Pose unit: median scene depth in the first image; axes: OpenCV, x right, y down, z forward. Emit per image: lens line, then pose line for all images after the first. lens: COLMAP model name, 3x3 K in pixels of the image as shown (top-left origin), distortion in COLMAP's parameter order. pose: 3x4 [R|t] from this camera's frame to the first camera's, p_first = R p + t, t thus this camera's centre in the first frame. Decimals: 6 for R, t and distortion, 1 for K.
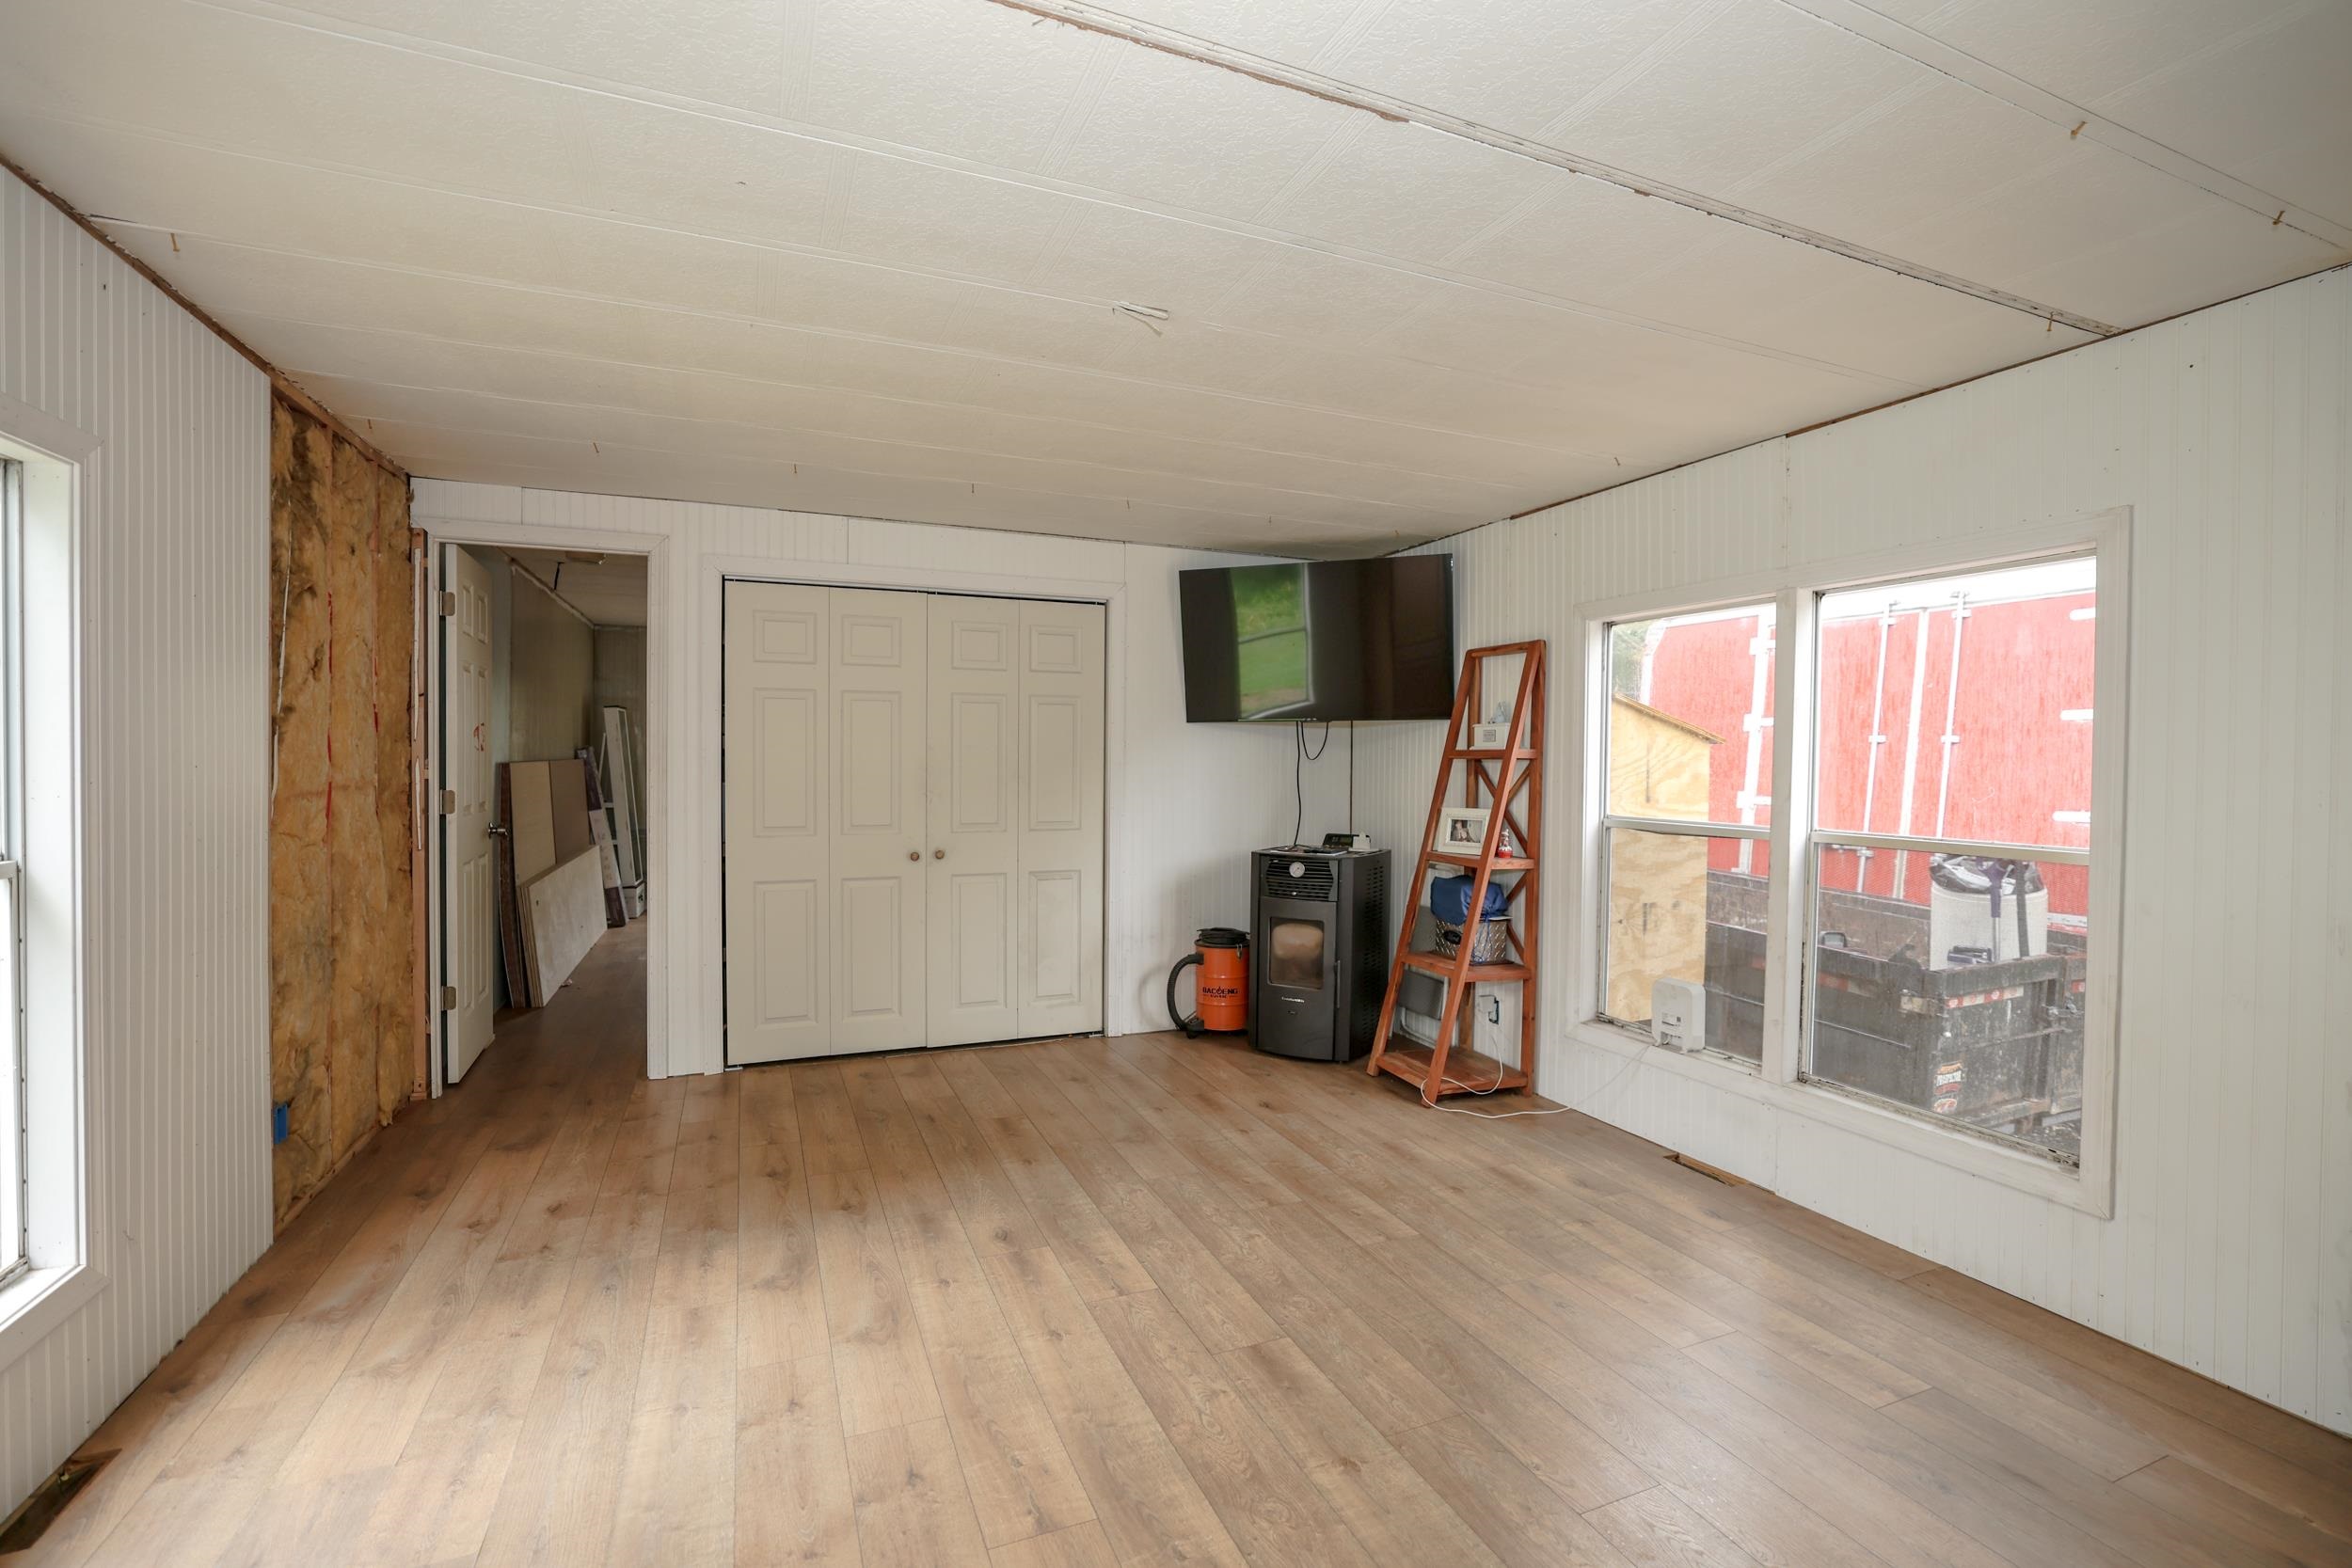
lens RADIAL K [[1025.5, 0, 1179.0], [0, 1025.5, 776.6], [0, 0, 1]] dist [-0.035727, 0.010376]
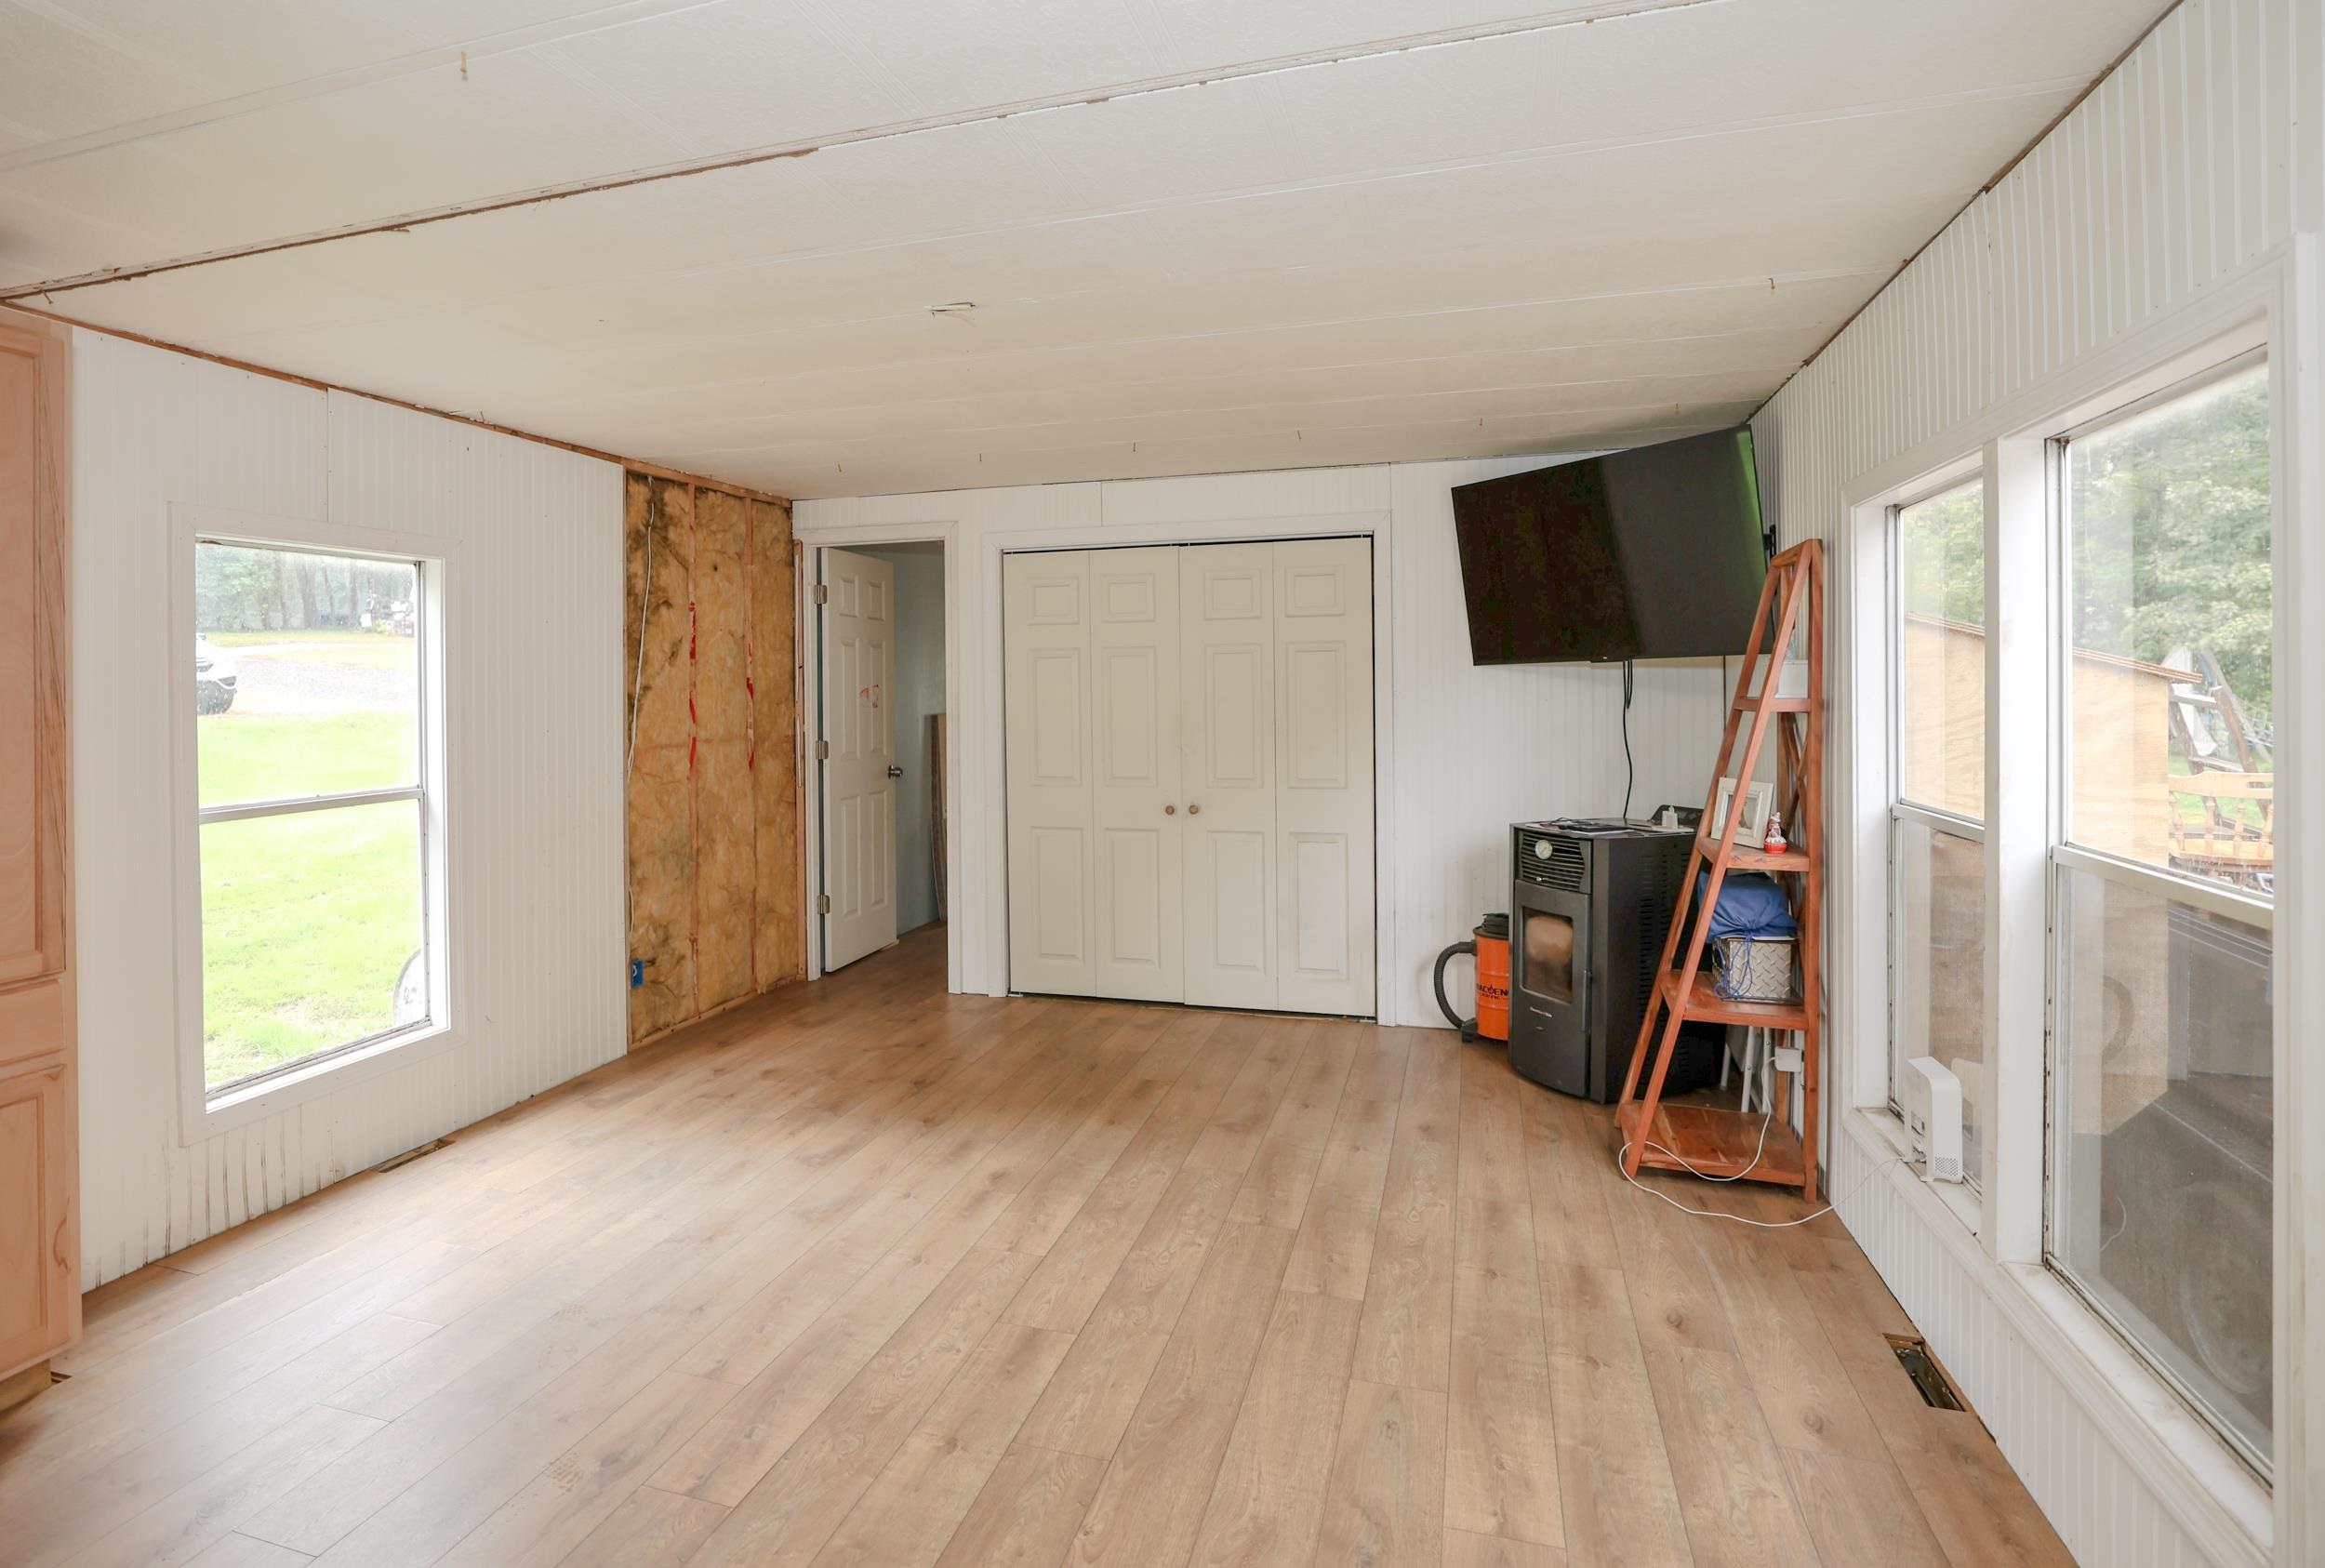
lens RADIAL K [[1165.5, 0, 1124.1], [0, 1165.5, 688.4], [0, 0, 1]] dist [-0.034779, 0.003119]
pose [[0.767498, -0.017191, -0.640820, 0.601435], [0.005817, 0.999786, -0.019855, -0.024791], [0.641024, 0.011511, 0.767434, 0.133253]]
